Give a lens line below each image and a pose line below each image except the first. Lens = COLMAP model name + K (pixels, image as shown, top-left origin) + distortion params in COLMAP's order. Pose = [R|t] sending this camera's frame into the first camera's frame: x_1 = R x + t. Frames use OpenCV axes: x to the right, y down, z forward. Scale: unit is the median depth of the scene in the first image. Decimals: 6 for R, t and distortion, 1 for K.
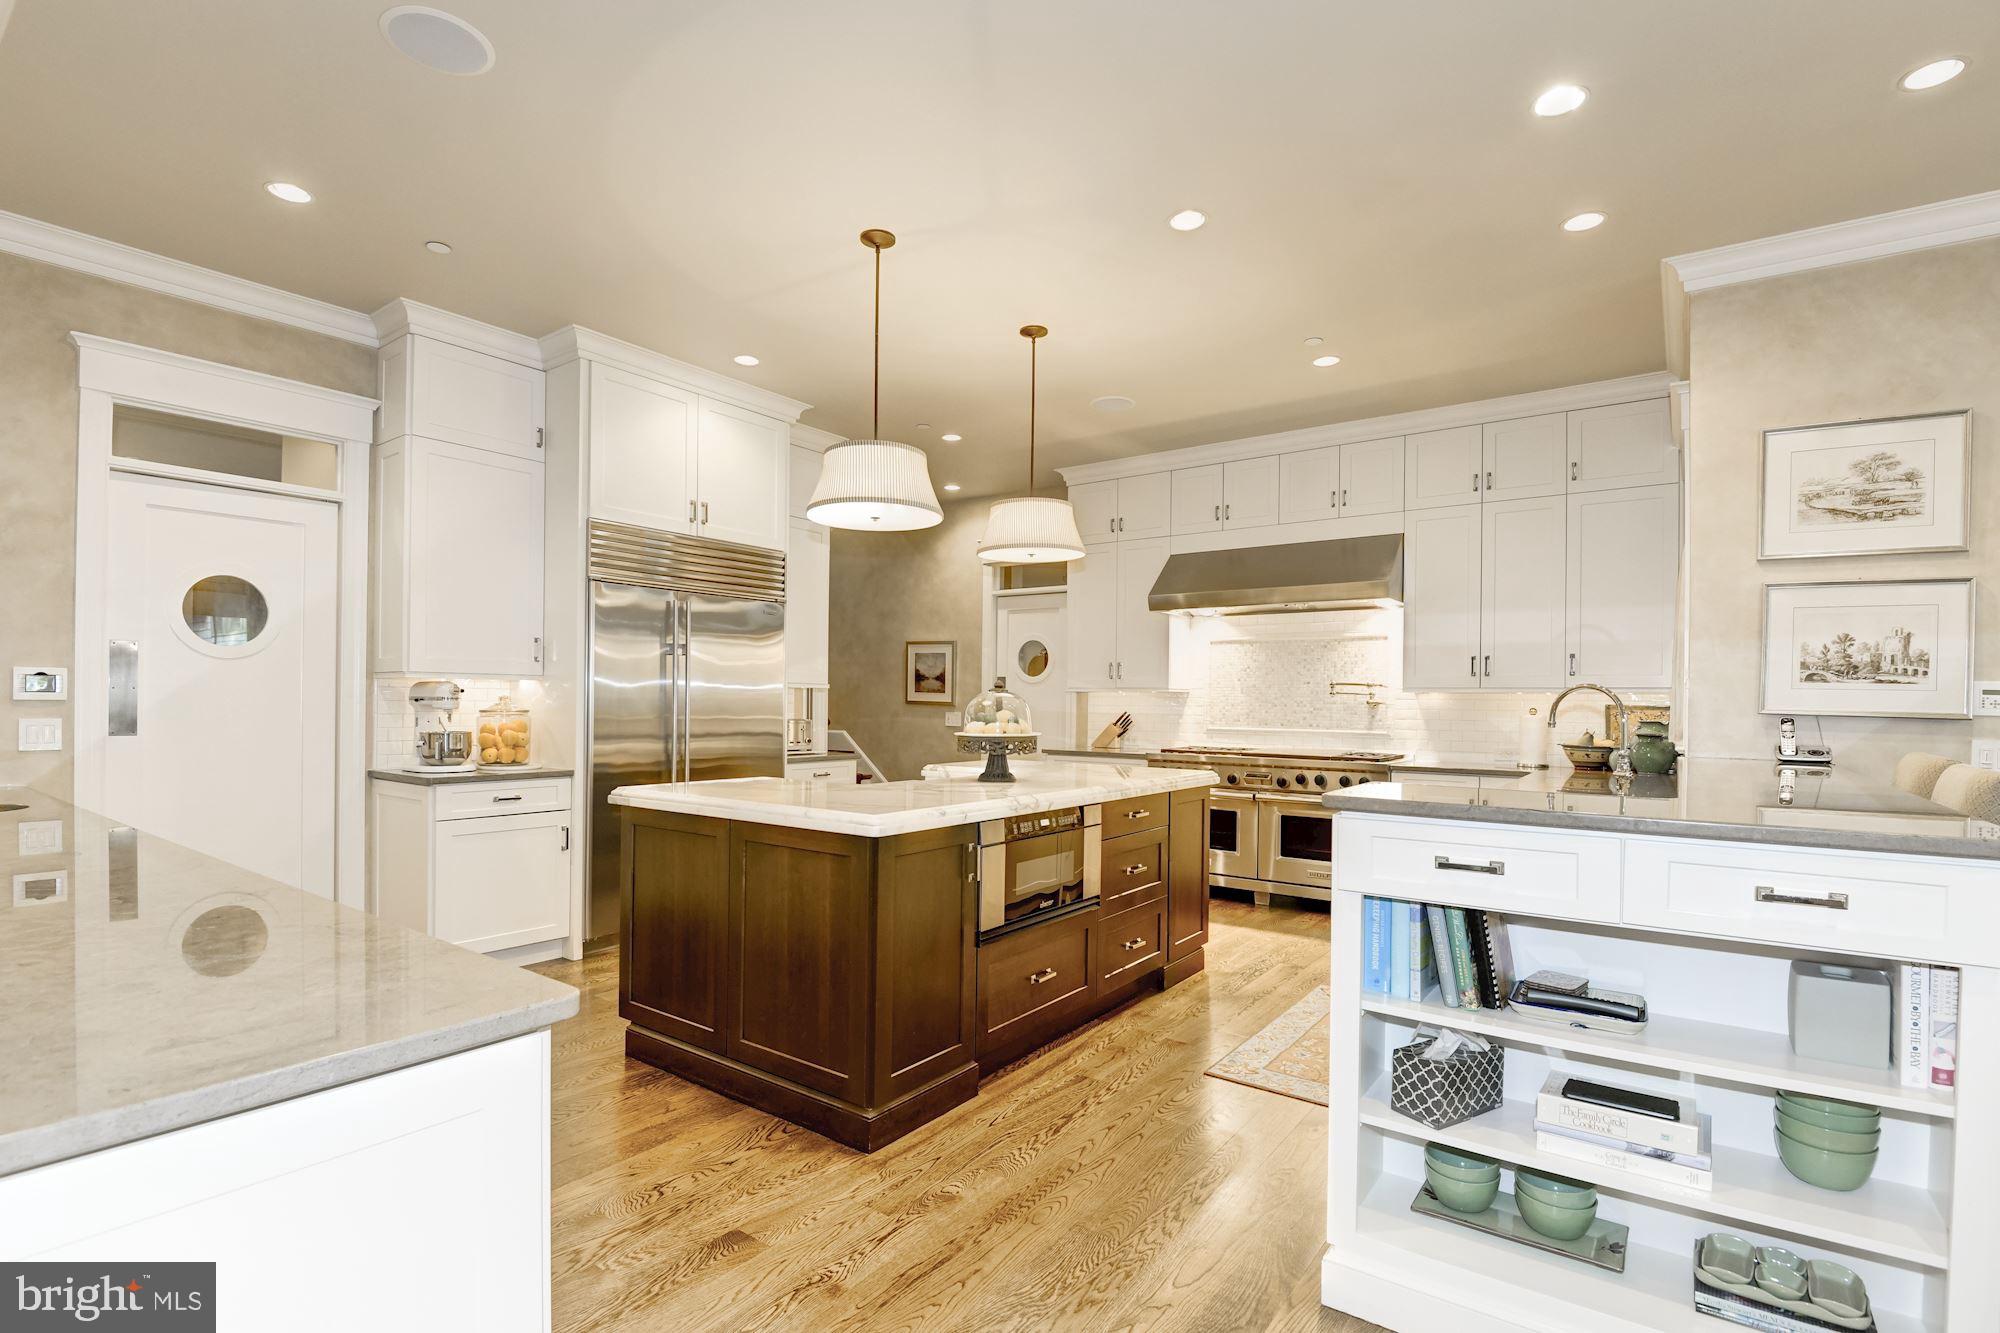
lens RADIAL K [[919.7, 0, 988.0], [0, 919.7, 684.0], [0, 0, 1]] dist [-0.000177, -0.003591]
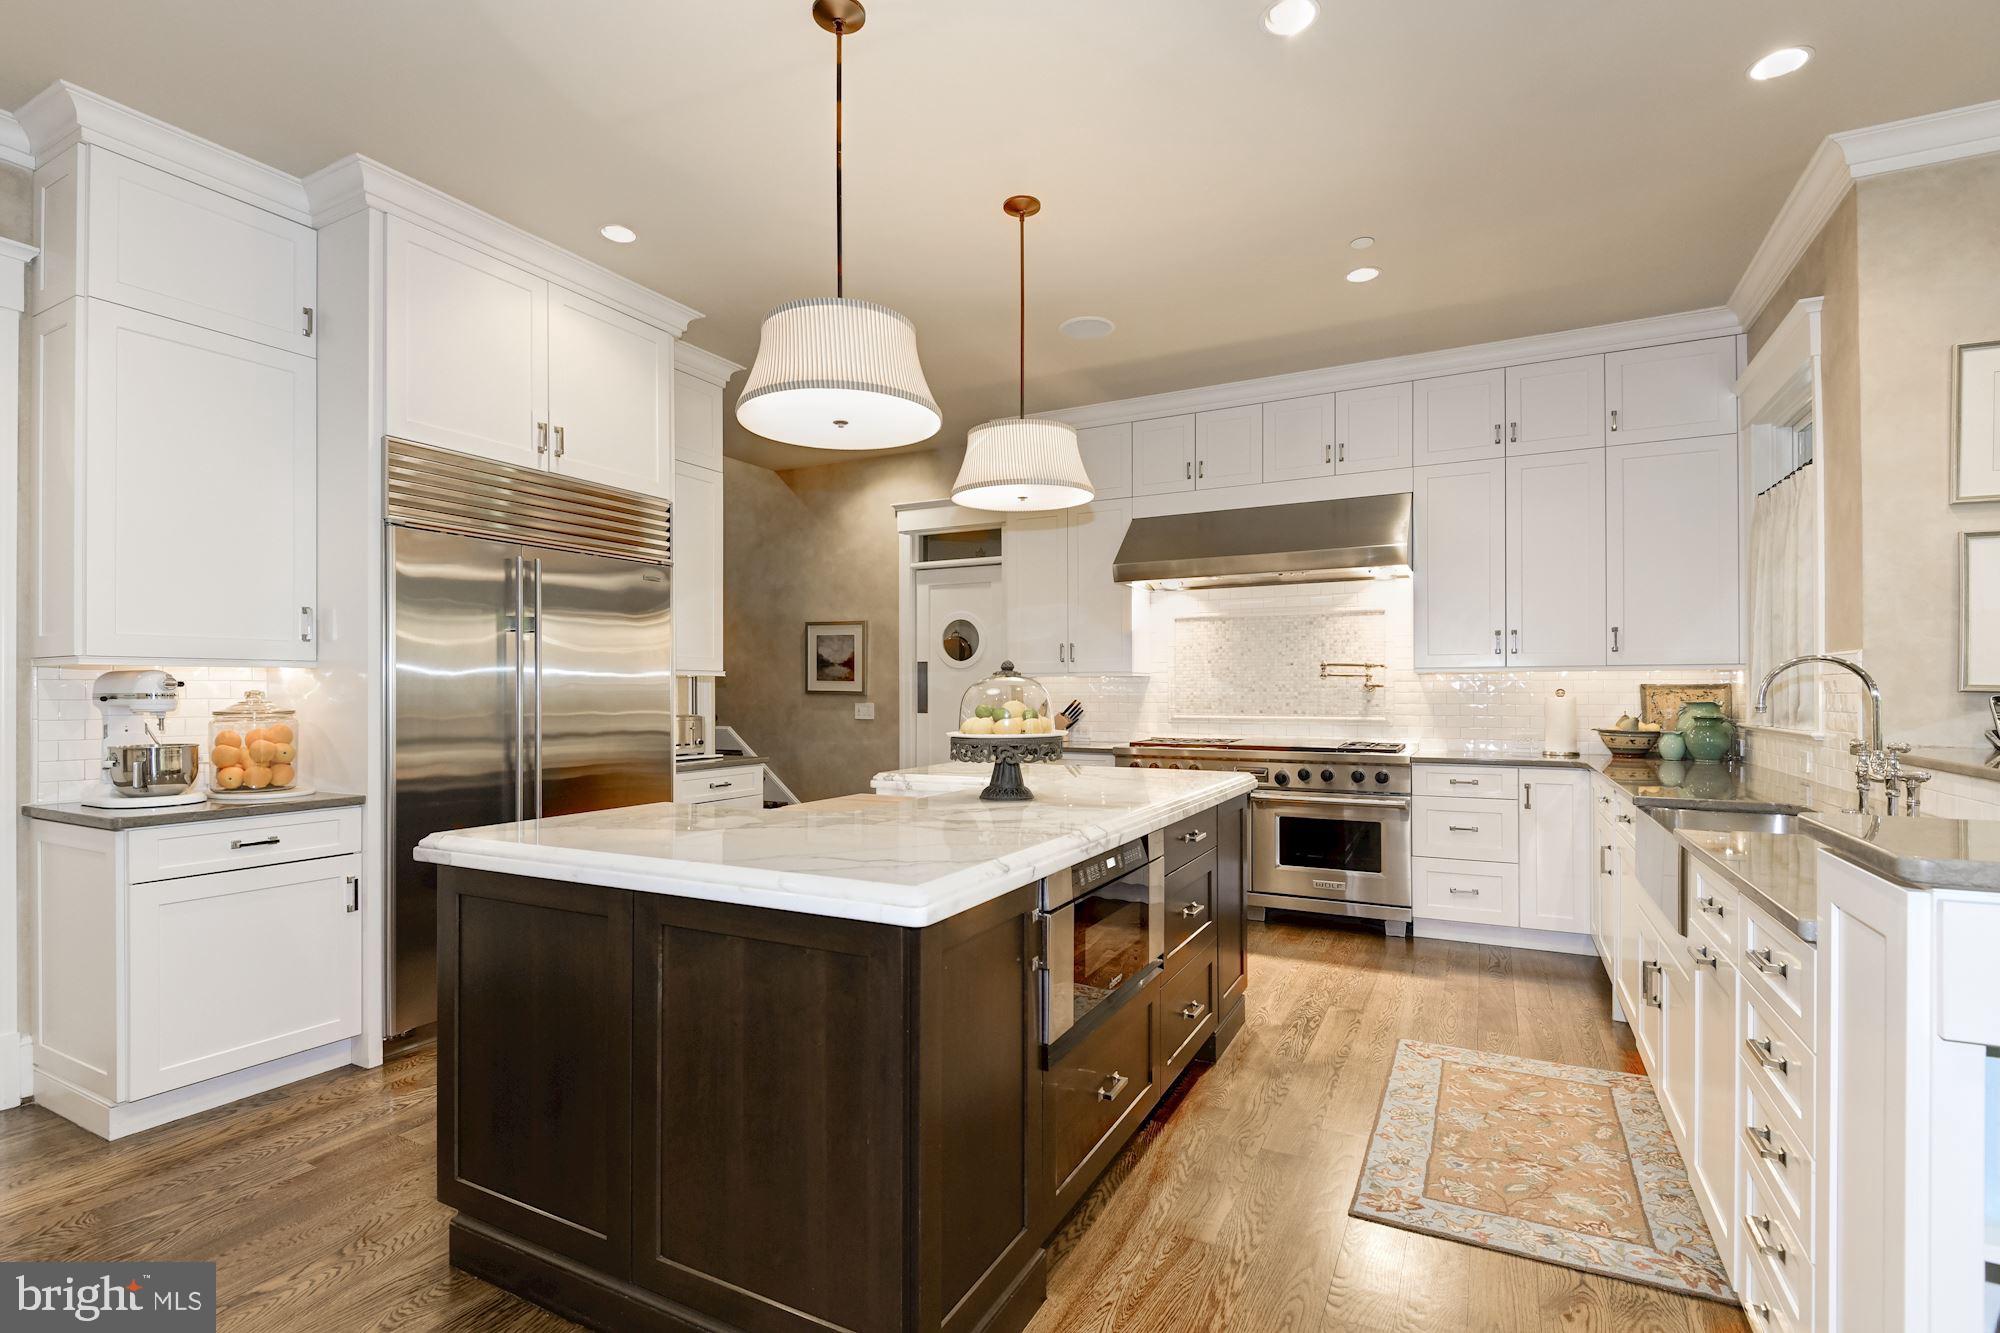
lens RADIAL K [[919.7, 0, 1019.9], [0, 919.7, 676.6], [0, 0, 1]] dist [-0.000177, -0.003591]
pose [[0.984138, -0.010623, 0.177087, -0.083139], [0.009864, 0.999938, 0.005164, 0.004535], [-0.177131, -0.003335, 0.984182, 0.222960]]
